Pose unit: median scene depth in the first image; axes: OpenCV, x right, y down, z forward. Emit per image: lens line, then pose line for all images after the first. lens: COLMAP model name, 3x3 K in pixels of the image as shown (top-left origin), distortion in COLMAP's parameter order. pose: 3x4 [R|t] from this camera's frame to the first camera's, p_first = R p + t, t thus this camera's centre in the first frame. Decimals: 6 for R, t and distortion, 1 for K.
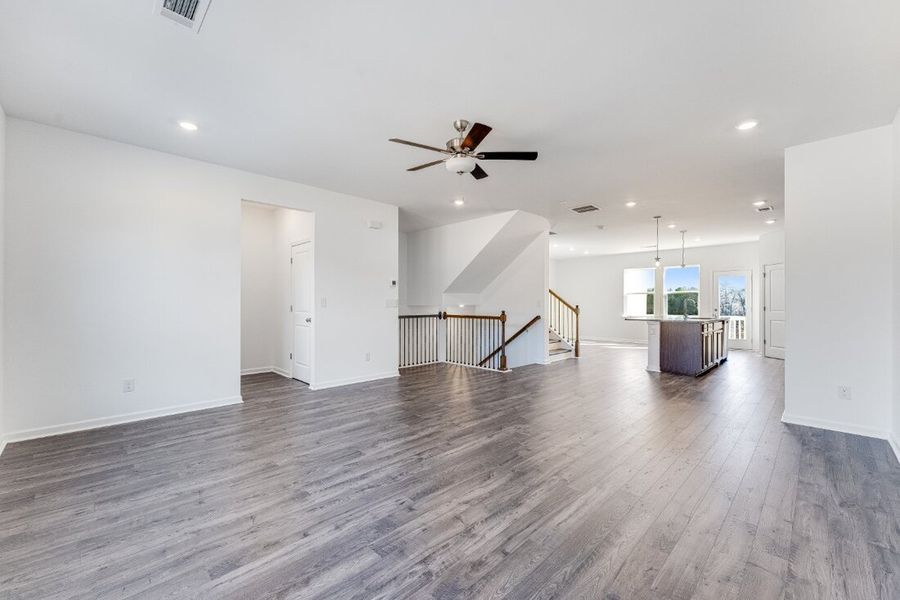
lens RADIAL K [[369.9, 0, 455.1], [0, 369.9, 302.5], [0, 0, 1]] dist [-0.002277, -0.000194]
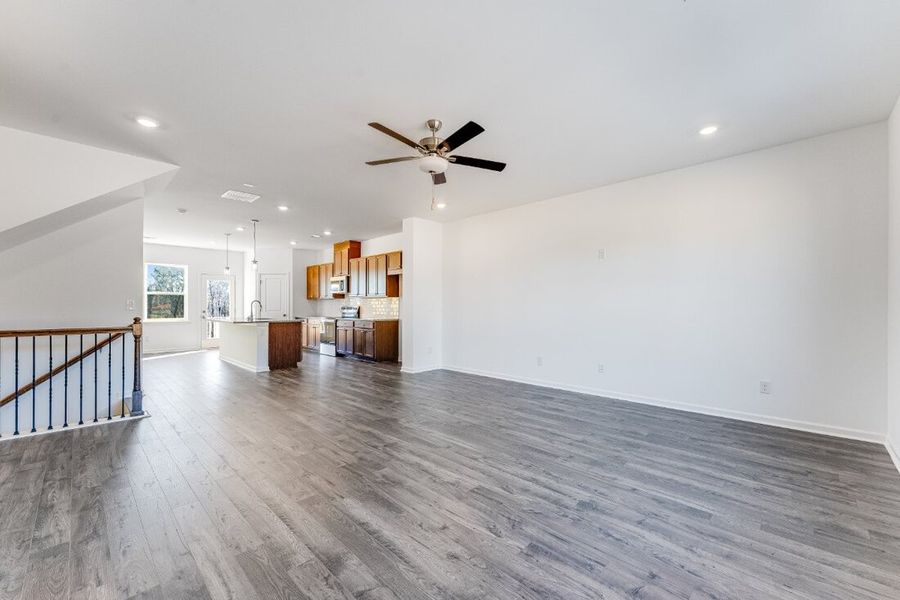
lens RADIAL K [[369.9, 0, 454.7], [0, 369.9, 302.4], [0, 0, 1]] dist [-0.002277, -0.000194]
pose [[-0.028411, 0.007158, 0.999571, -1.391340], [-0.001655, 0.999973, -0.007208, 0.003979], [-0.999595, -0.001859, -0.028398, 1.392141]]
